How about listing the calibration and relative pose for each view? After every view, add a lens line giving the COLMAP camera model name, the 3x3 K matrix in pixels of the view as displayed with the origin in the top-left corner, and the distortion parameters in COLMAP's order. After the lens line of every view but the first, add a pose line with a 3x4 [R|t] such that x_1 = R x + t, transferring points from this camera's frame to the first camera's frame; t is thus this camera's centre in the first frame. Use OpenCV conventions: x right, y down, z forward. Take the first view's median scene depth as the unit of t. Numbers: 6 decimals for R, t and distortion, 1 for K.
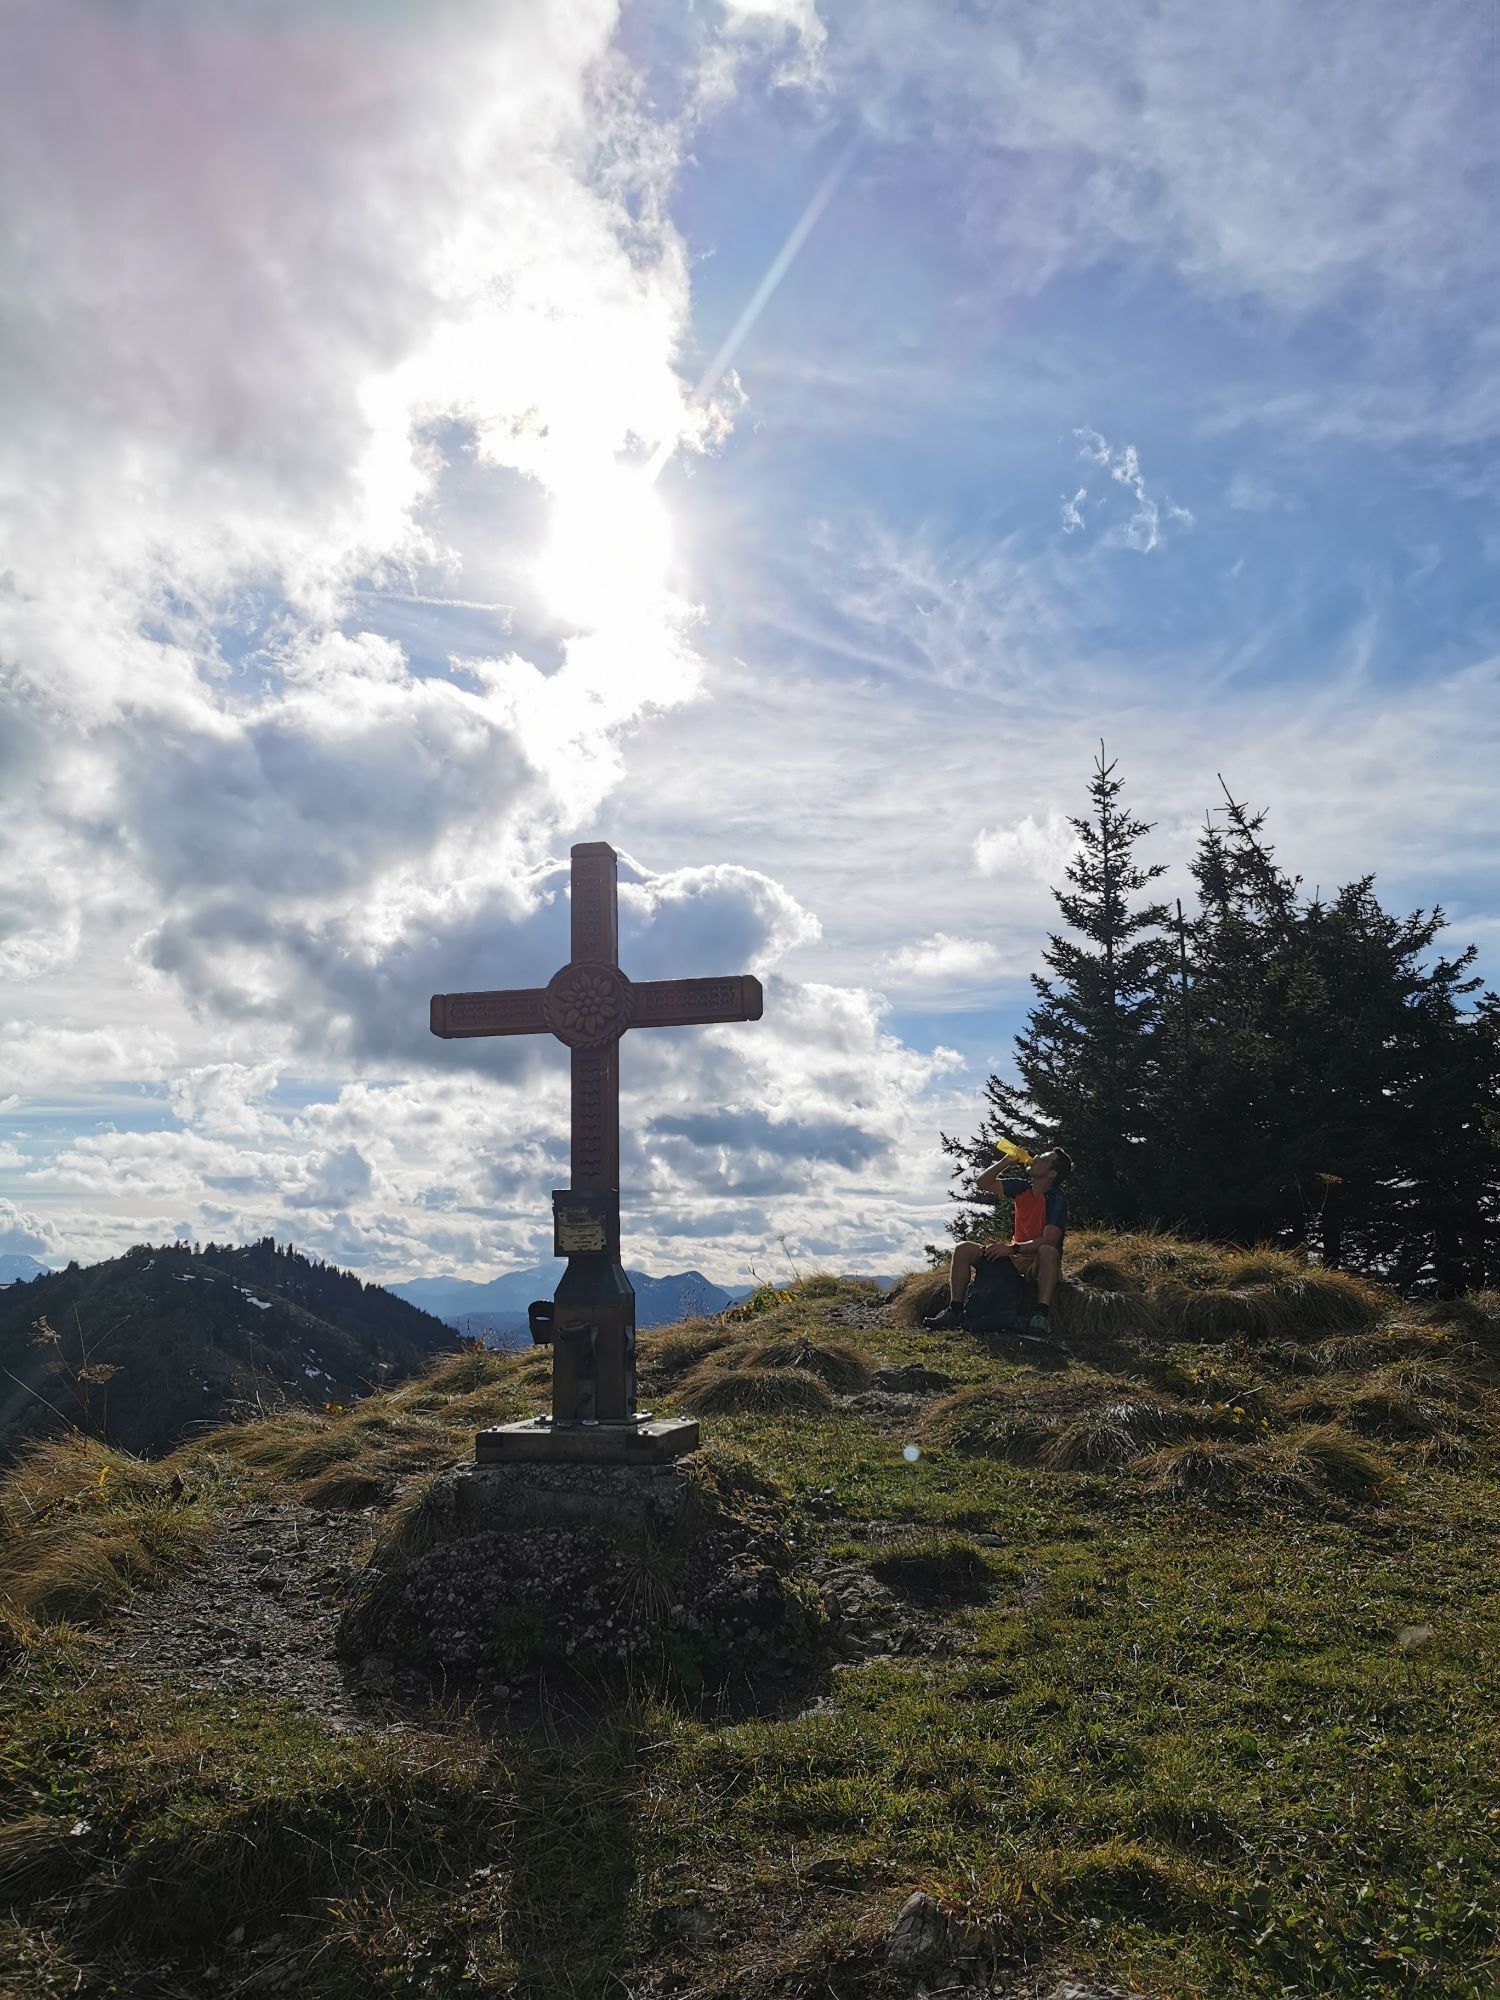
lens RADIAL K [[1501.6, 0, 741.5], [0, 1501.6, 1038.7], [0, 0, 1]] dist [0.023086, 0.000946]
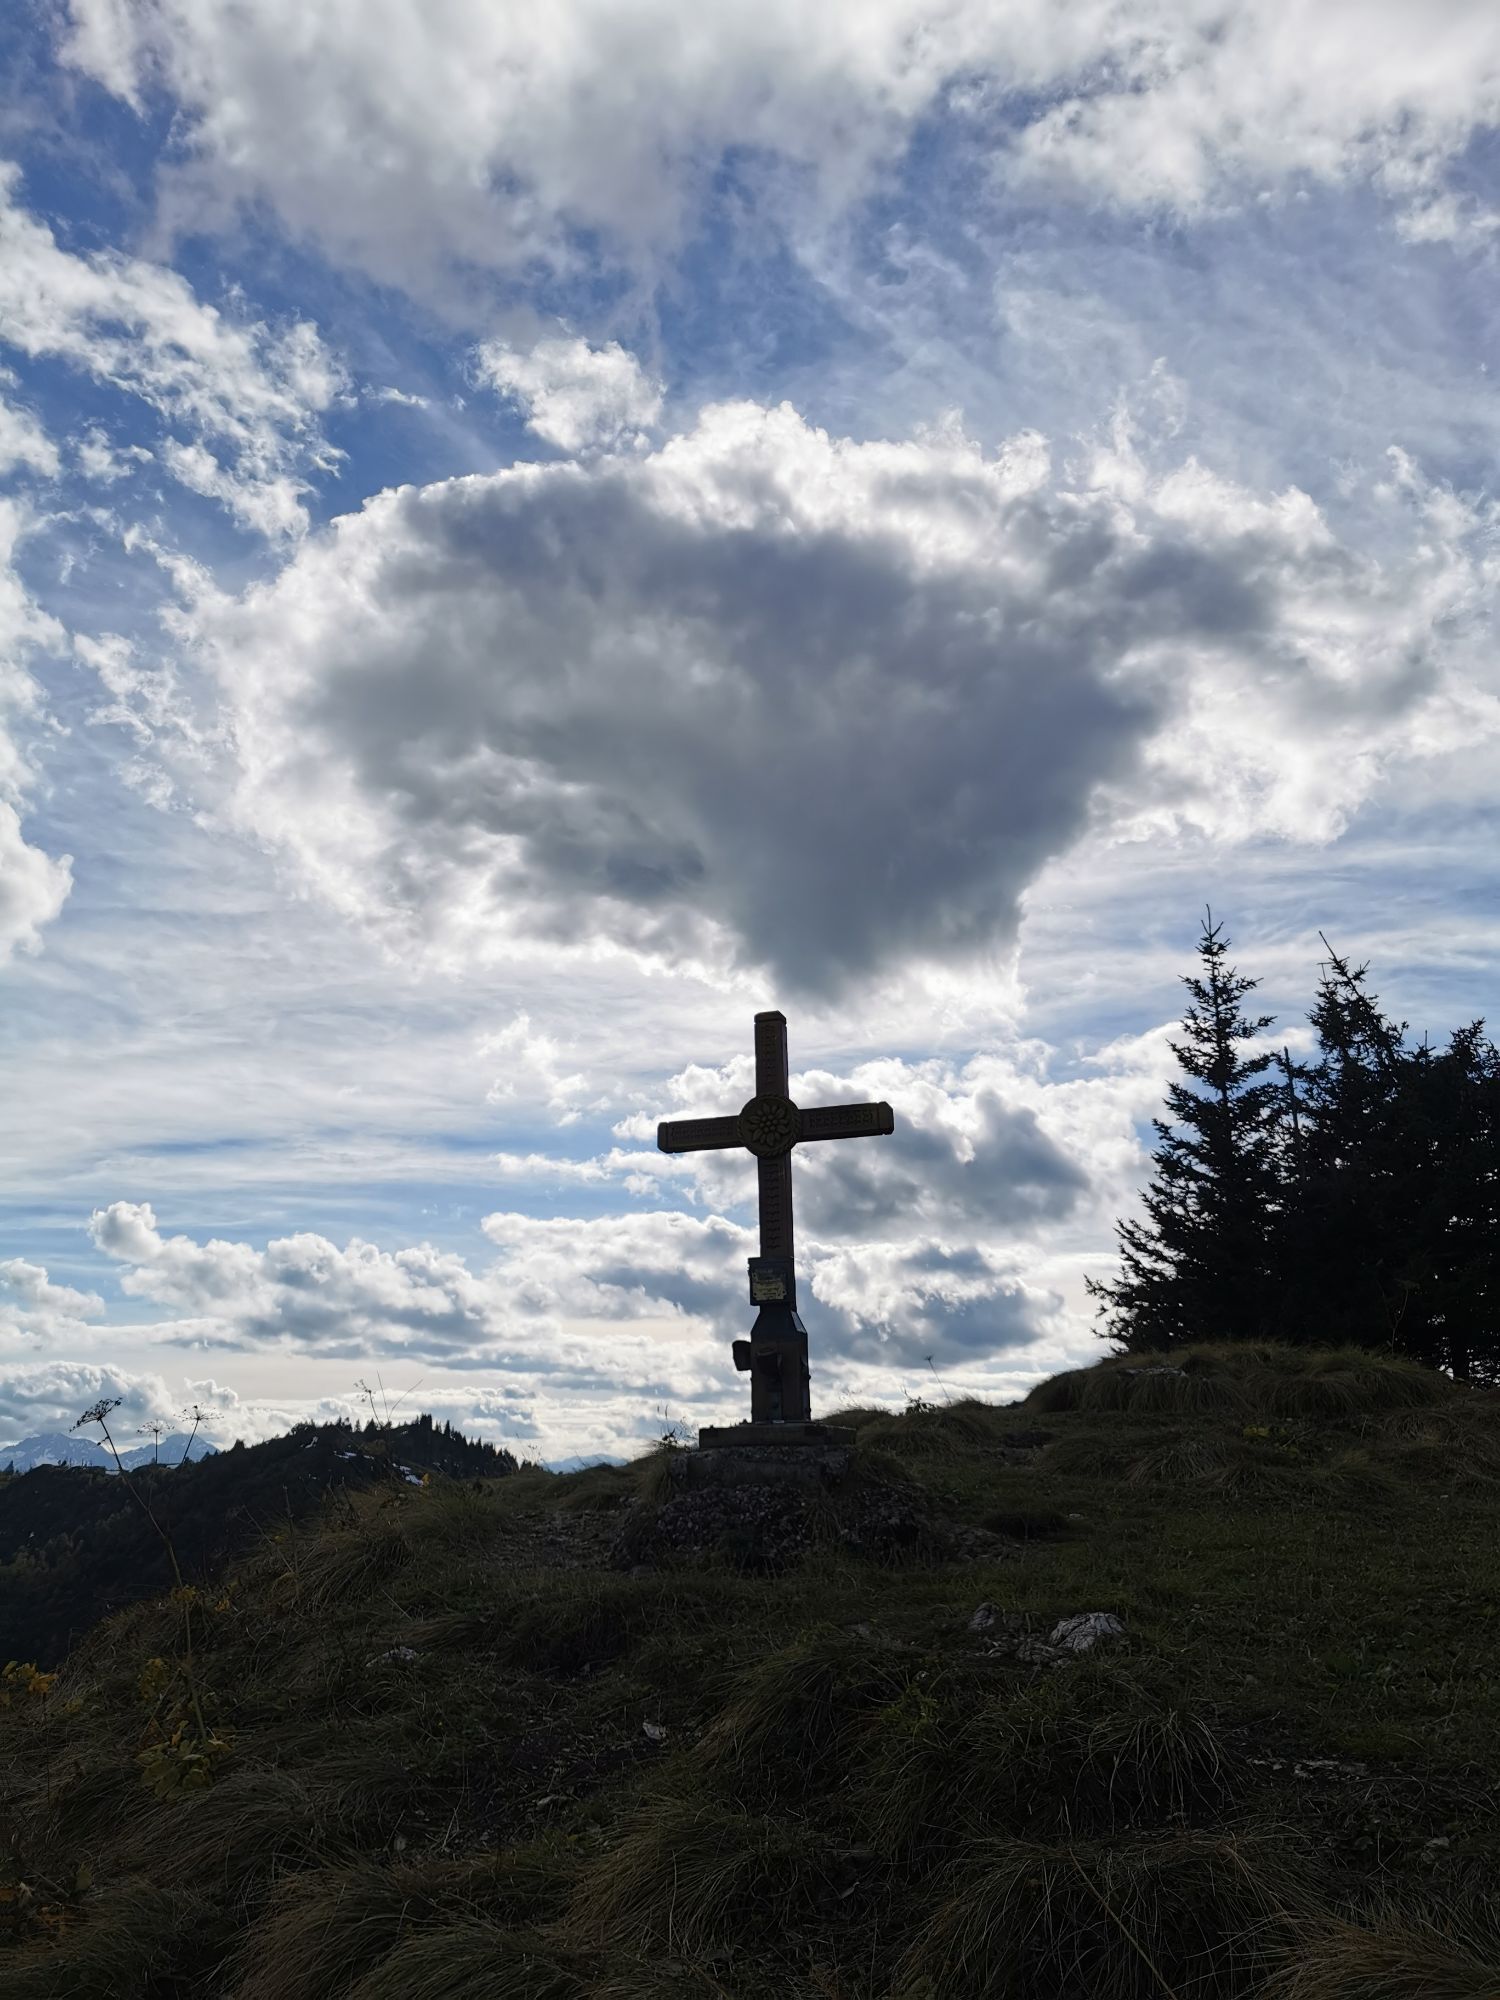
lens RADIAL K [[1501.6, 0, 741.5], [0, 1501.6, 1038.7], [0, 0, 1]] dist [0.023086, 0.000946]
pose [[0.994757, -0.031133, -0.097411, 0.003589], [0.020128, 0.993506, -0.111984, 0.015658], [0.100265, 0.109436, 0.988924, -0.119120]]
